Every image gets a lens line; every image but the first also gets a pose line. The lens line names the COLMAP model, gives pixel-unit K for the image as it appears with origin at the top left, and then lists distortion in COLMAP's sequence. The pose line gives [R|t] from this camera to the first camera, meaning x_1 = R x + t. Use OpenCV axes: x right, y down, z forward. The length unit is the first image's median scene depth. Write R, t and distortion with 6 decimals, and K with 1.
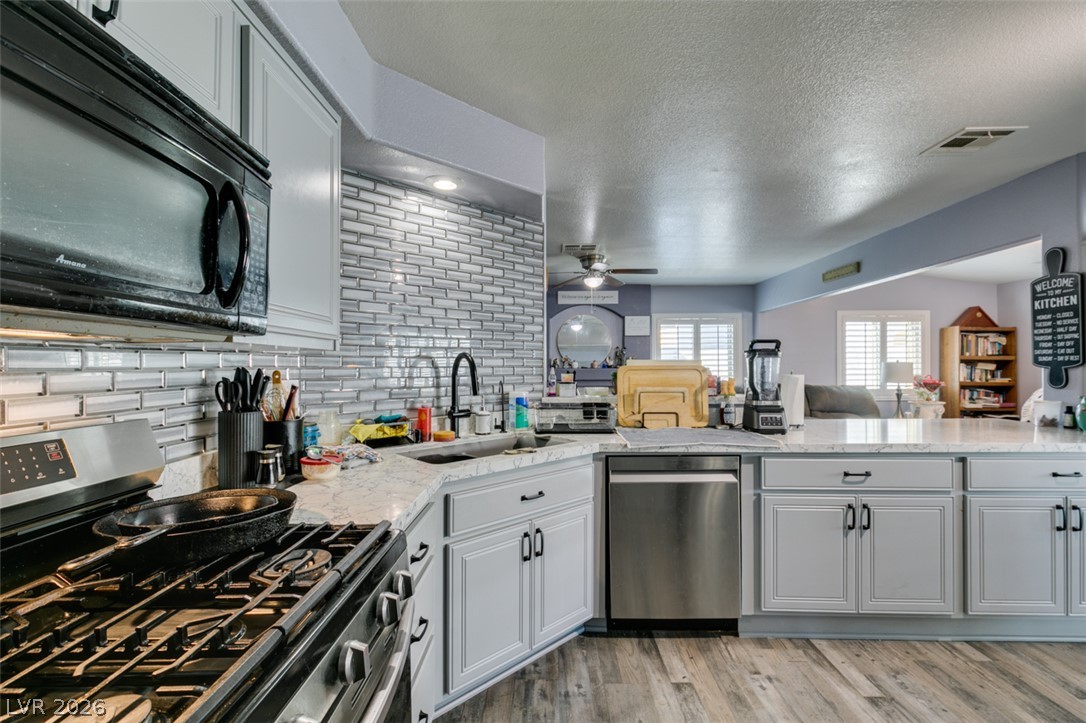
lens RADIAL K [[486.3, 0, 542.8], [0, 486.3, 364.5], [0, 0, 1]] dist [-0.001197, 0.000130]
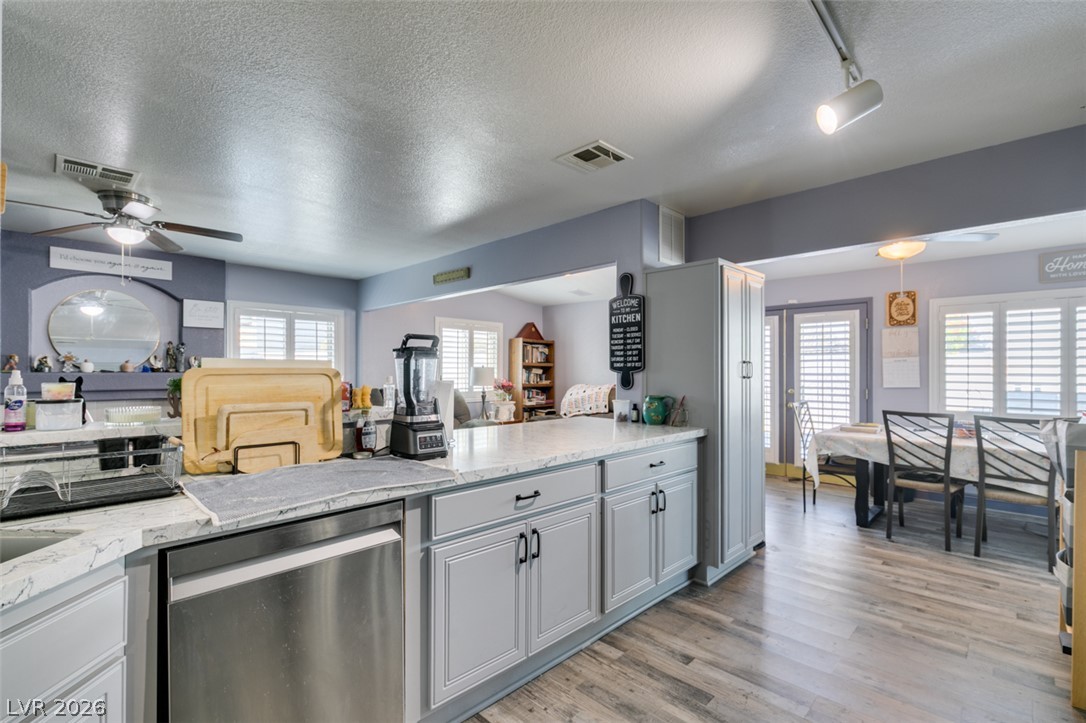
lens RADIAL K [[486.3, 0, 540.4], [0, 486.3, 369.9], [0, 0, 1]] dist [-0.001197, 0.000130]
pose [[0.687745, 0.005009, 0.725935, 0.031332], [-0.006679, 0.999978, -0.000573, 0.002437], [-0.725921, -0.004455, 0.687763, 0.324696]]
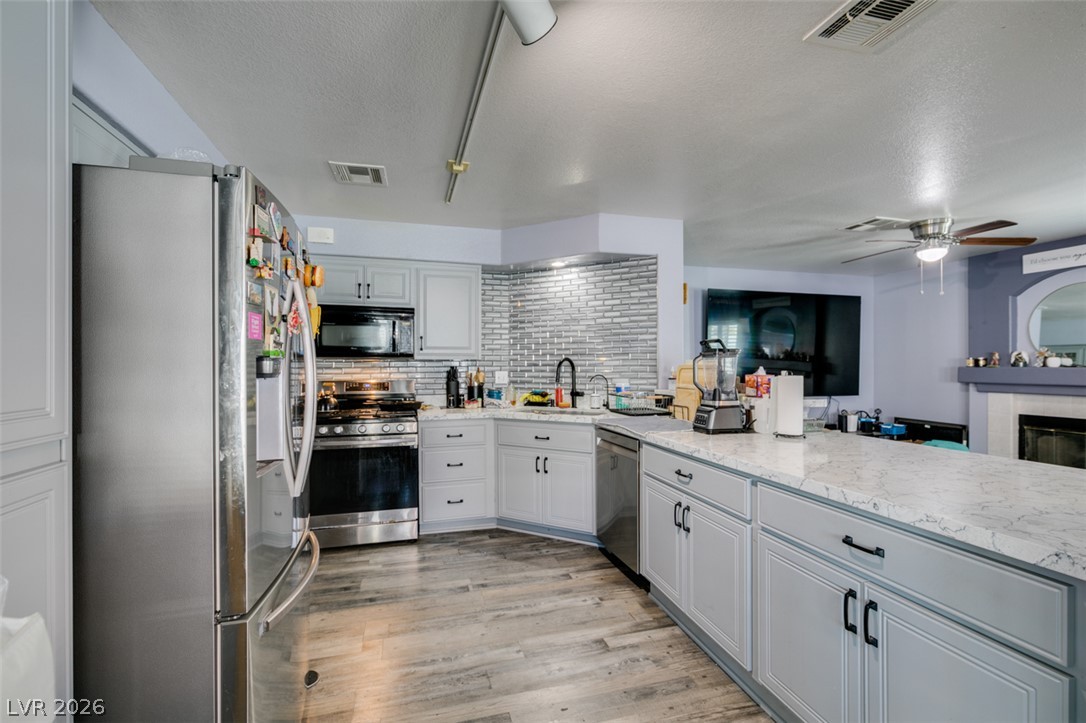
lens RADIAL K [[486.3, 0, 541.0], [0, 486.3, 367.4], [0, 0, 1]] dist [-0.001197, 0.000130]
pose [[0.287257, 0.006085, -0.957834, 1.249493], [0.006269, 0.999946, 0.008233, -0.003968], [0.957833, -0.008369, 0.287203, 0.356284]]
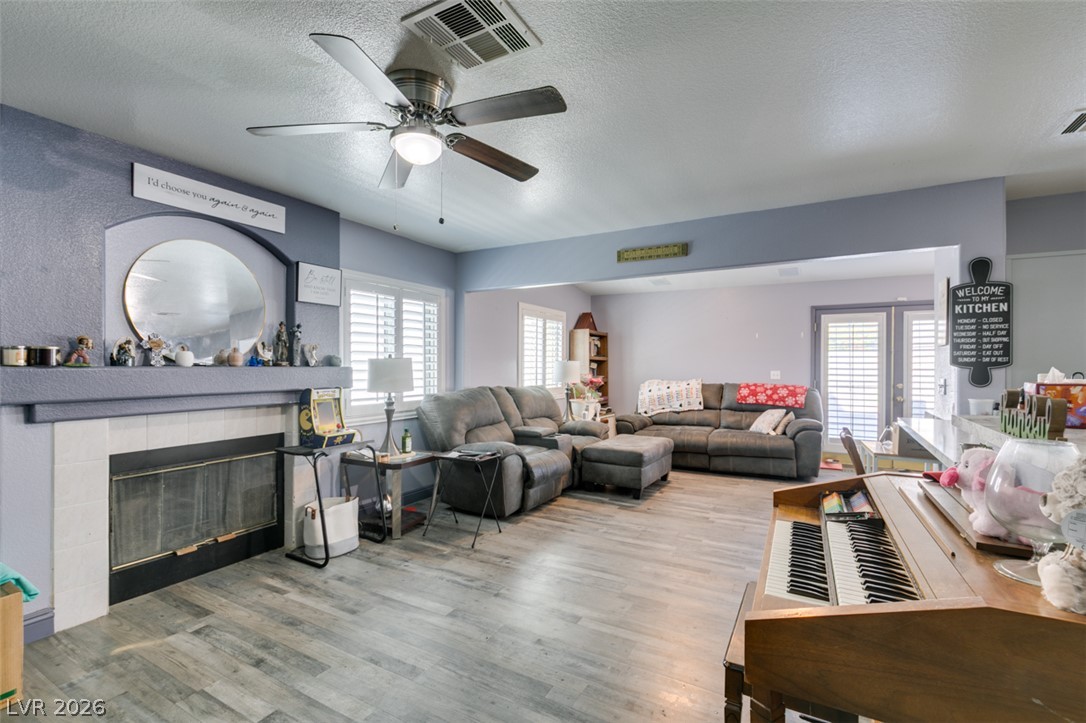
lens RADIAL K [[486.3, 0, 535.4], [0, 486.3, 369.1], [0, 0, 1]] dist [-0.001197, 0.000130]
pose [[0.479214, -0.002179, 0.877696, -0.380378], [-0.009413, 0.999927, 0.007622, 0.010044], [-0.877648, -0.011914, 0.479158, 1.365369]]
